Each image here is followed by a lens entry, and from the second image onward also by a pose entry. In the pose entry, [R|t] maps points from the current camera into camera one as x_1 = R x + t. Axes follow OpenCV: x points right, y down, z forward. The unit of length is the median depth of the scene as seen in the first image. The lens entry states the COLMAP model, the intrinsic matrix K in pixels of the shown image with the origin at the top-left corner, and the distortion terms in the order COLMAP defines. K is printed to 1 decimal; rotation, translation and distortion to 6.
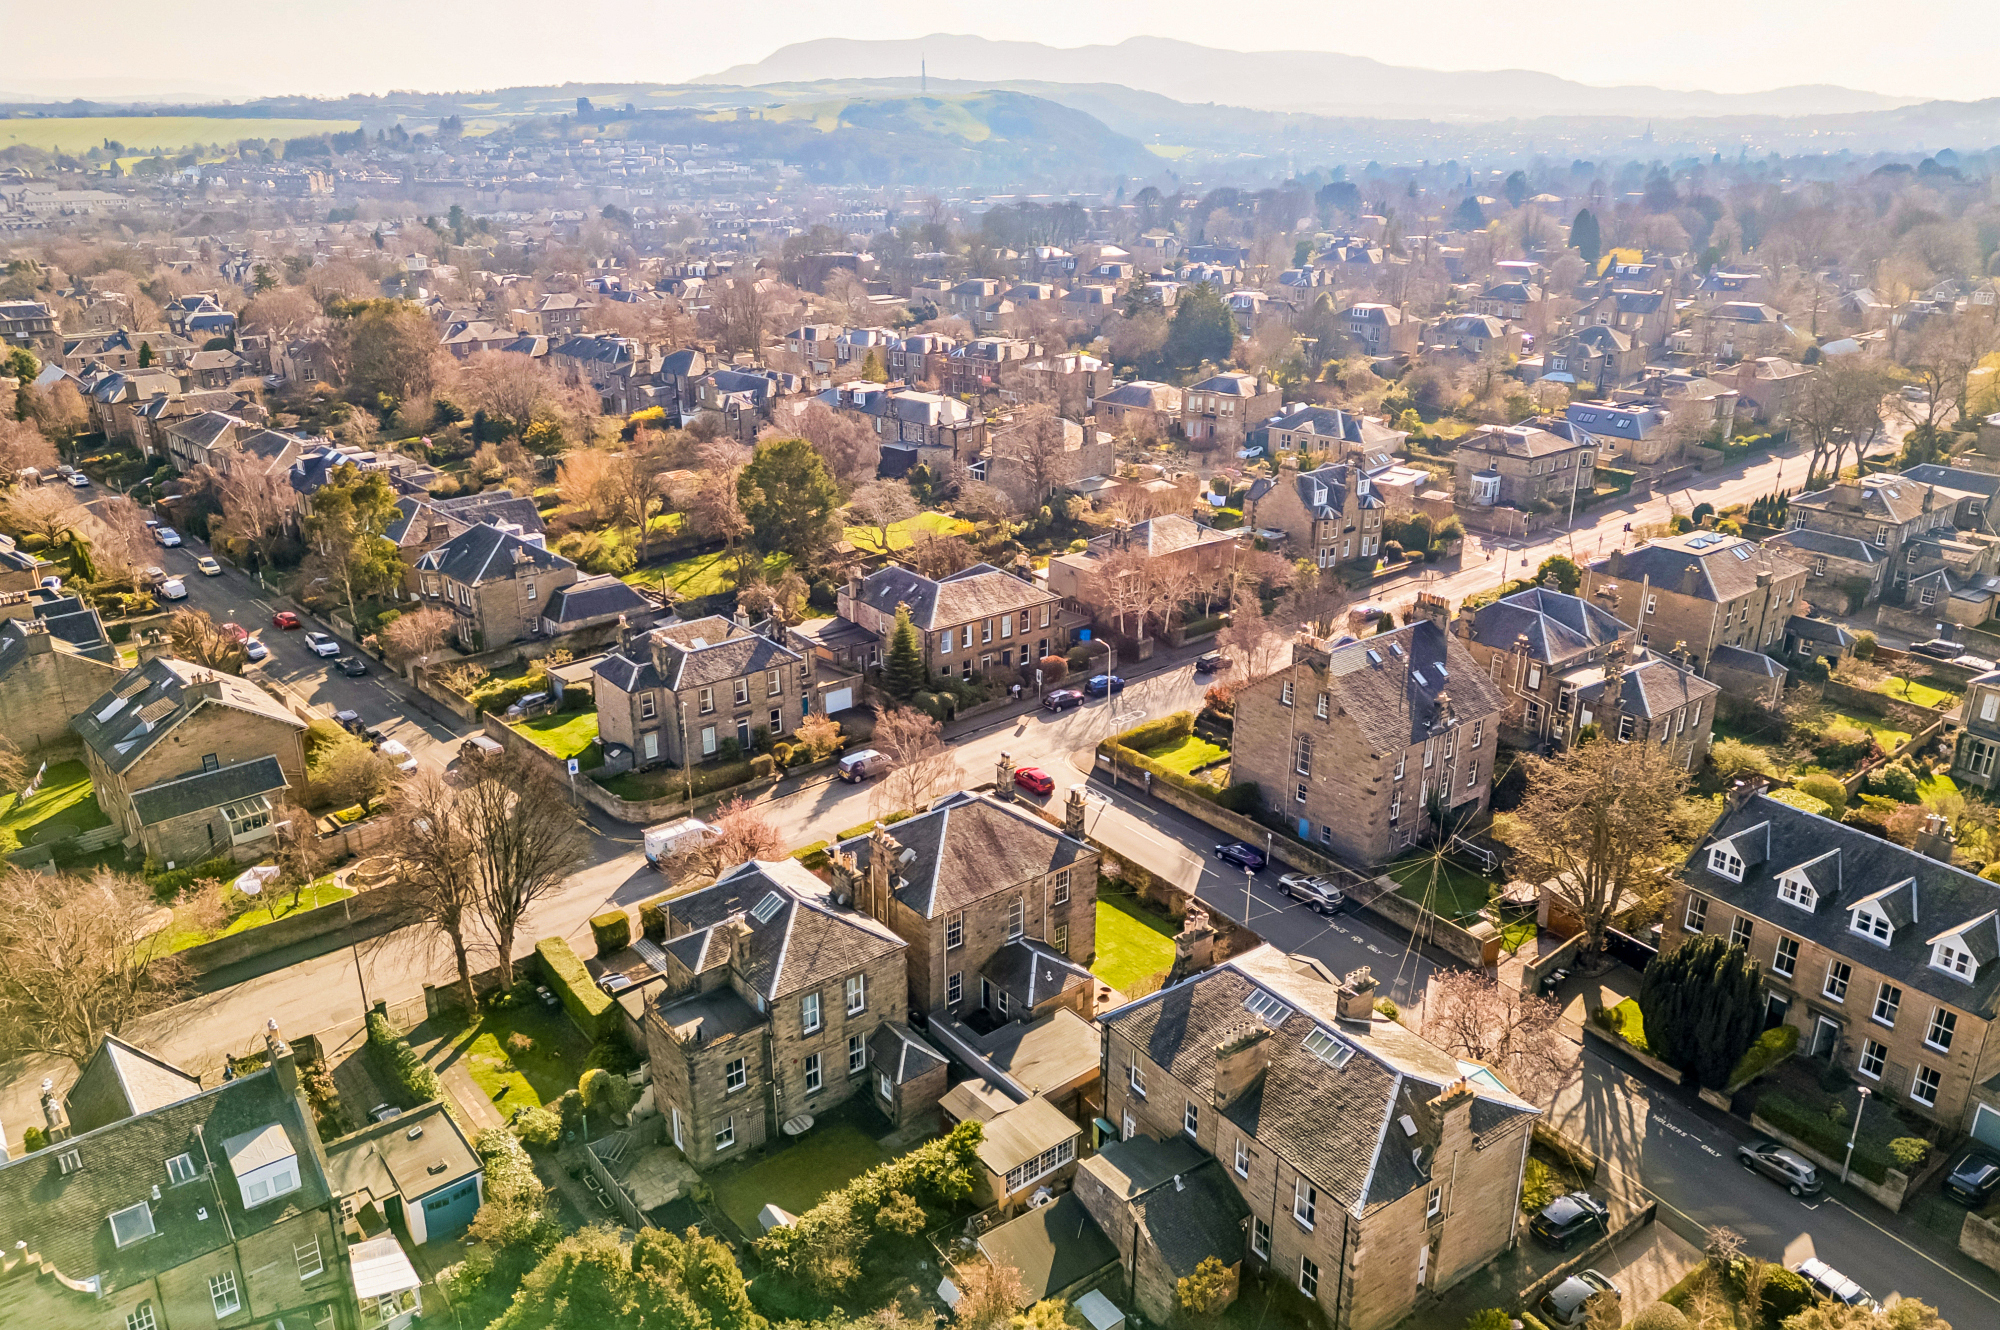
lens RADIAL K [[1391.0, 0, 995.9], [0, 1391.0, 602.6], [0, 0, 1]] dist [0.050524, -0.033088]
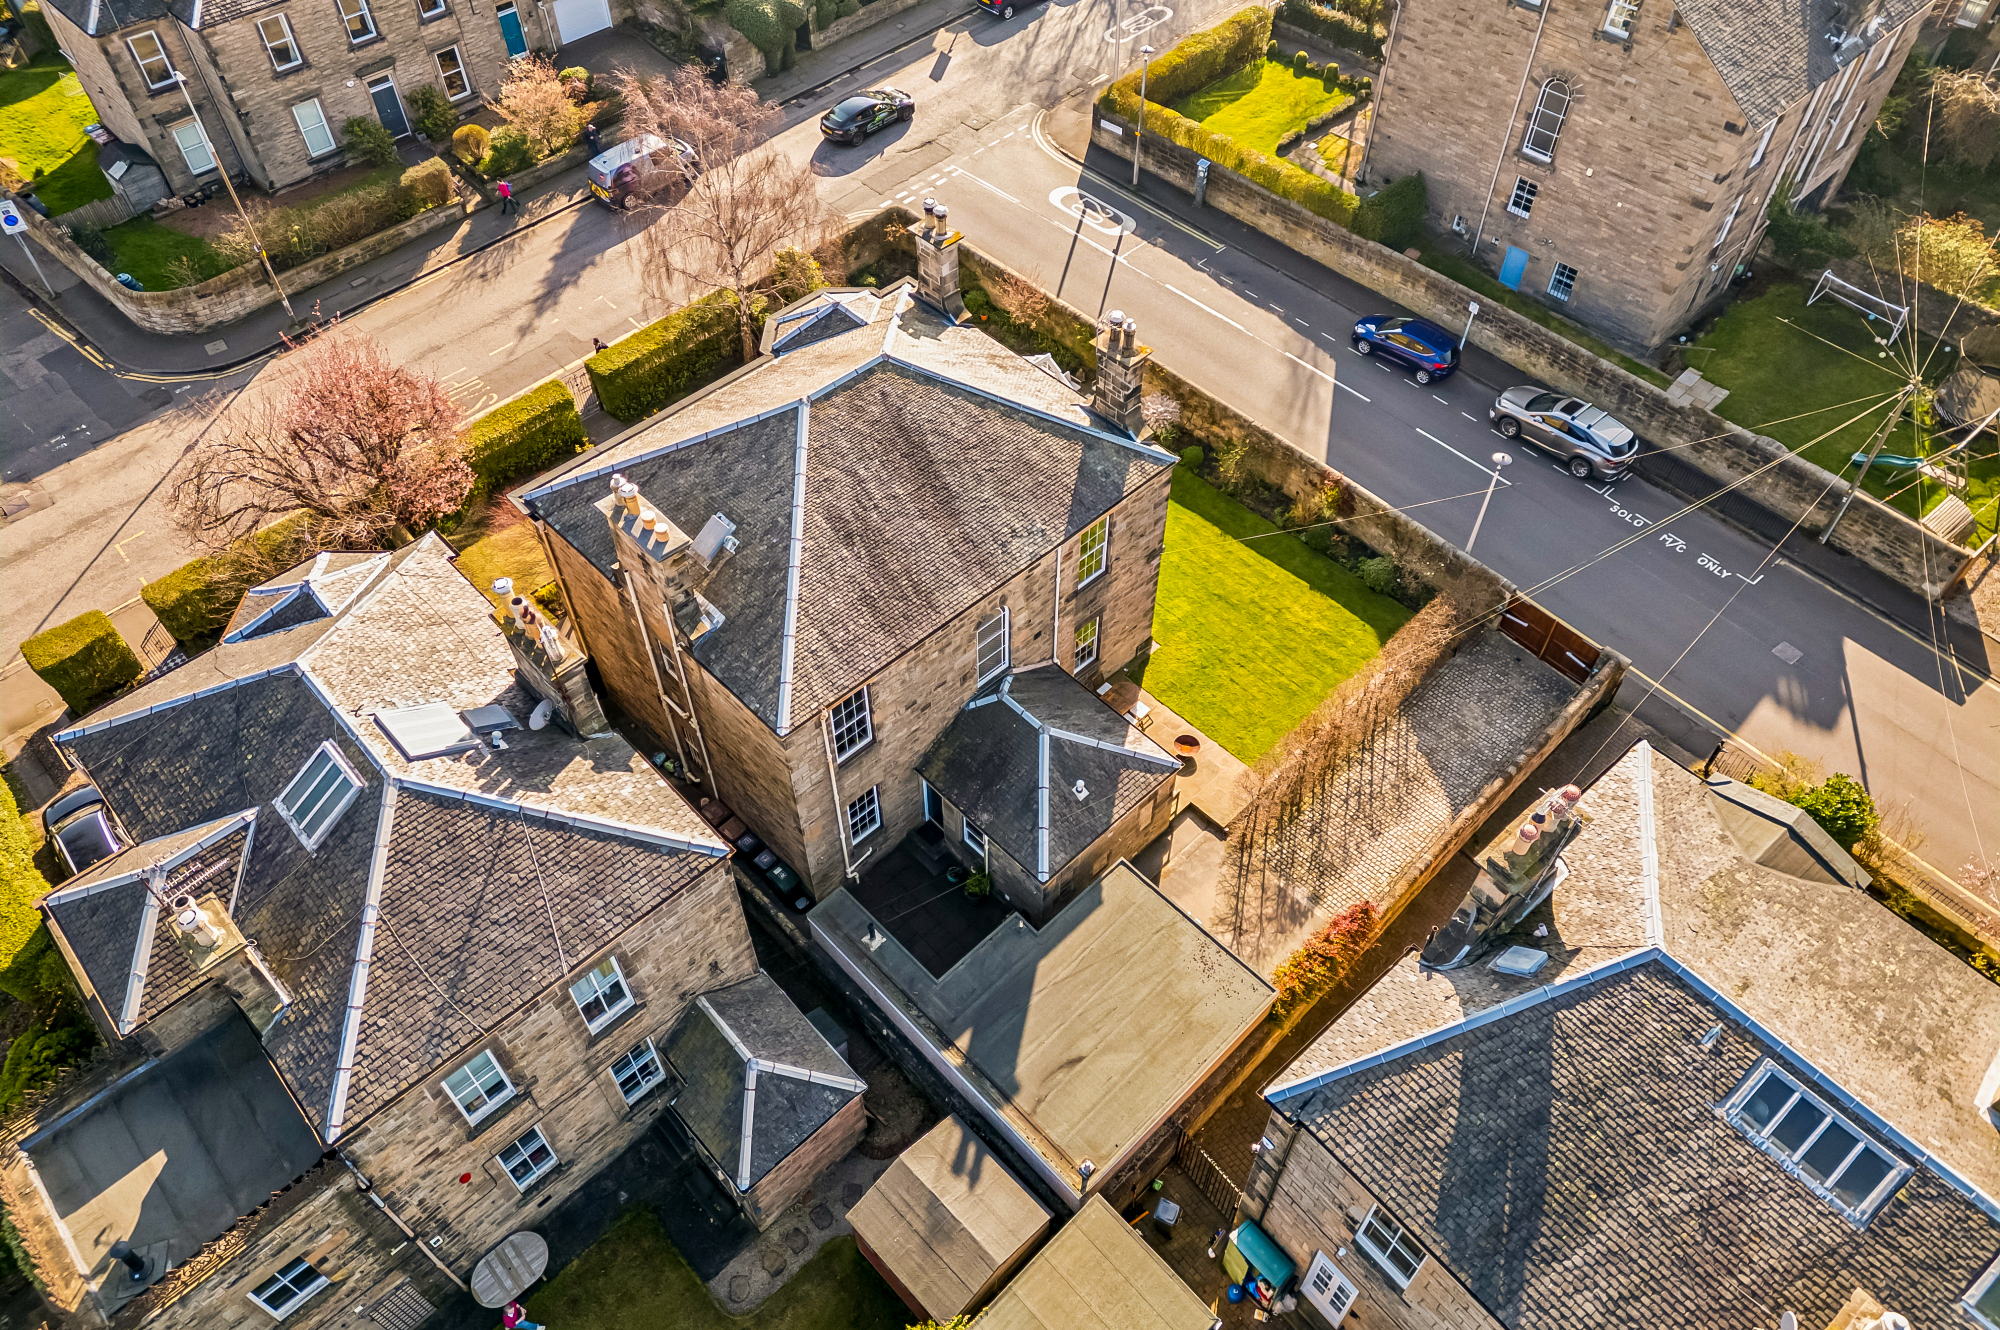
lens RADIAL K [[1376.0, 0, 996.7], [0, 1376.0, 623.6], [0, 0, 1]] dist [0.078605, -0.075326]
pose [[0.995895, -0.075014, 0.050649, -0.004486], [0.038307, 0.856320, 0.515023, 0.003323], [-0.082005, -0.510969, 0.855679, 0.530410]]
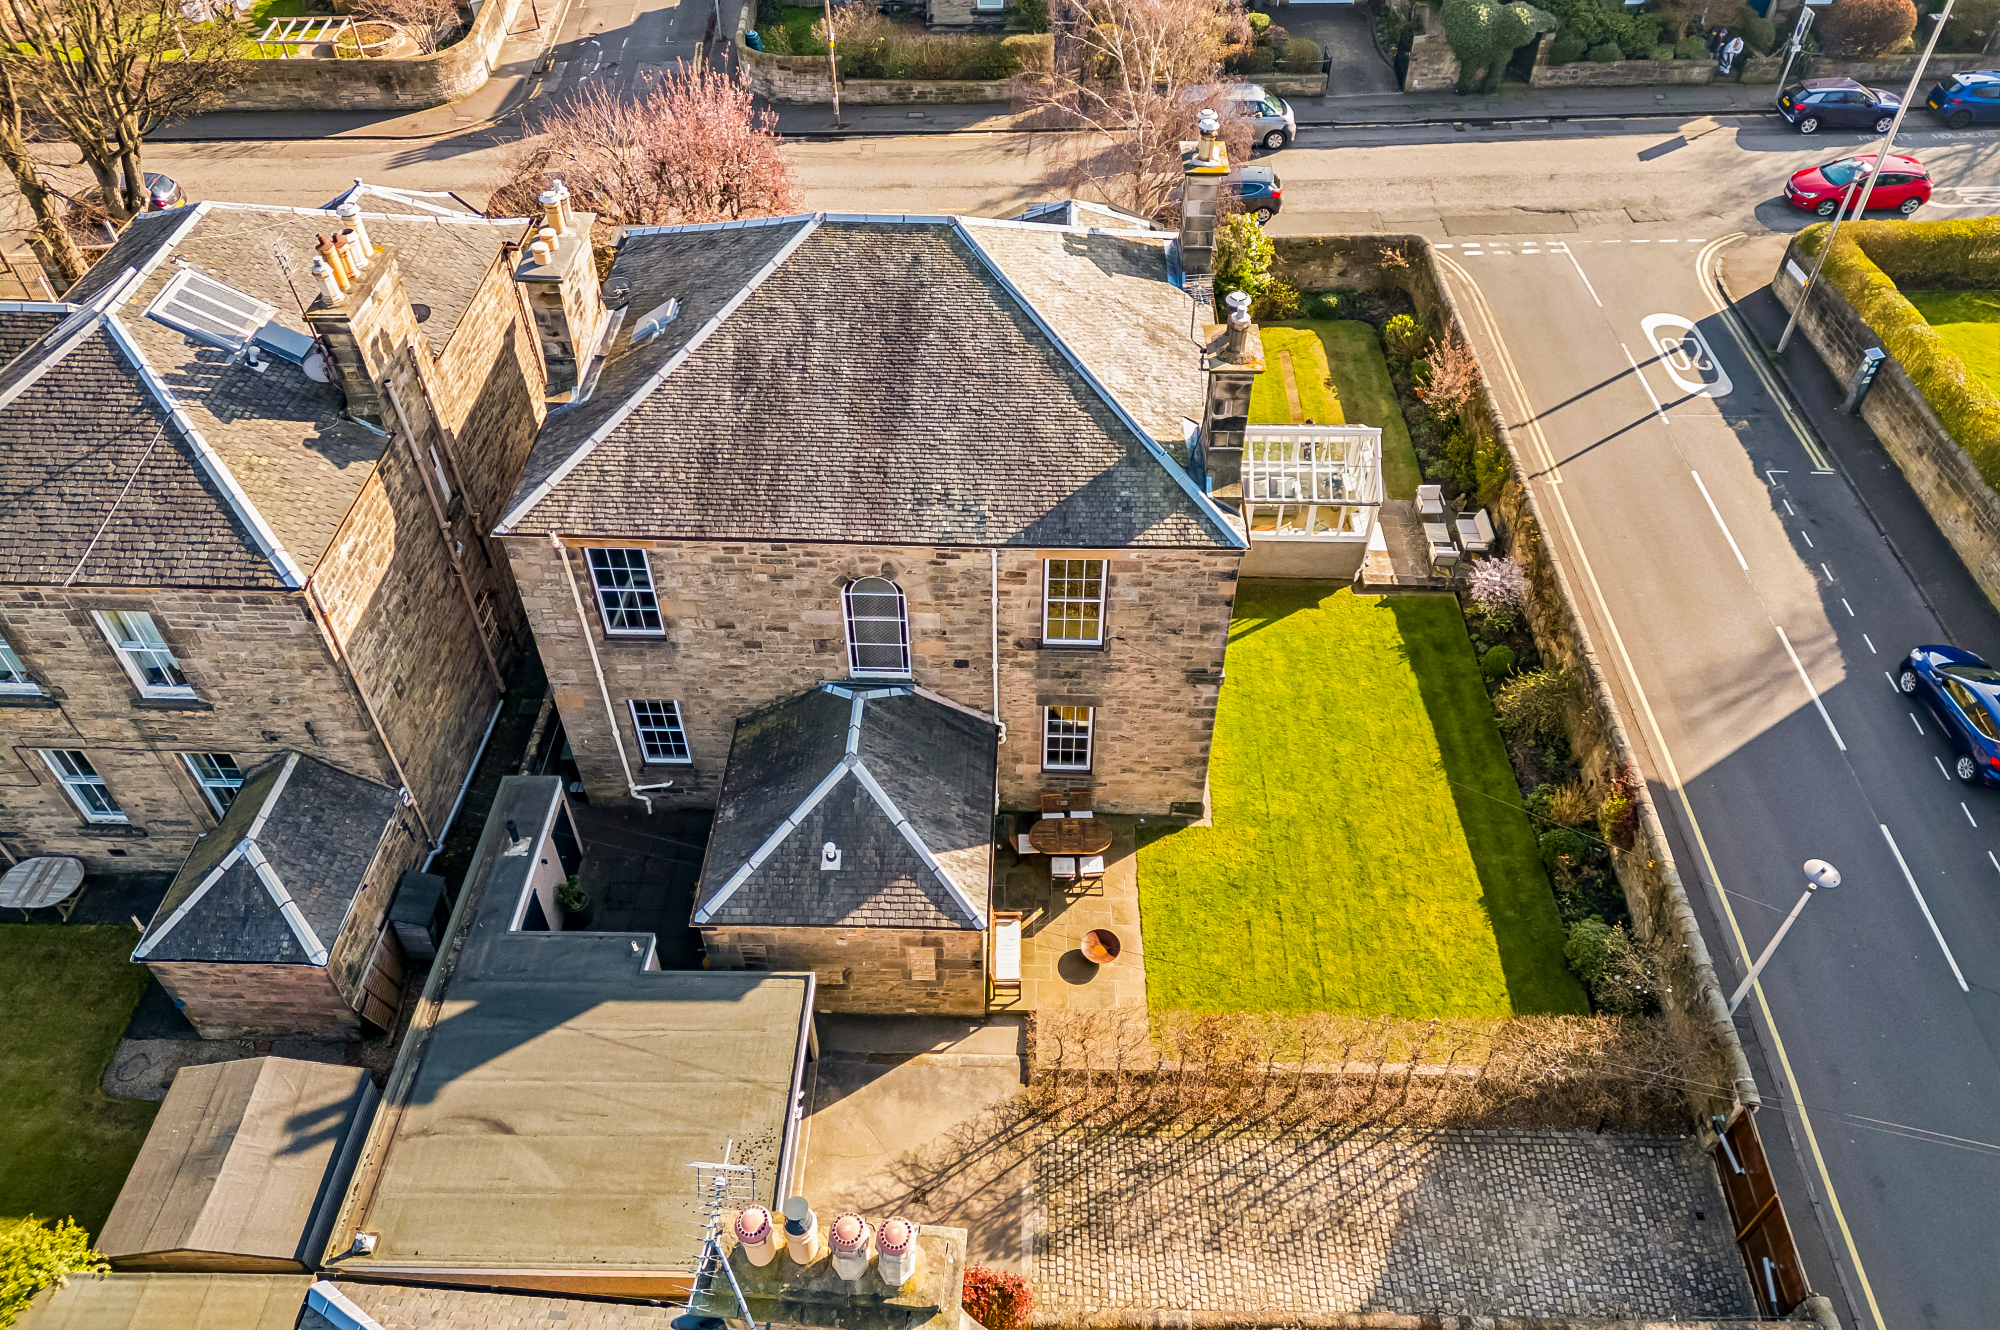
lens RADIAL K [[1391.0, 0, 995.9], [0, 1391.0, 602.6], [0, 0, 1]] dist [0.050524, -0.033088]
pose [[0.763249, 0.436613, -0.476256, 0.147406], [-0.190942, 0.856621, 0.479313, 0.055286], [0.617245, -0.274898, 0.737184, 0.650217]]
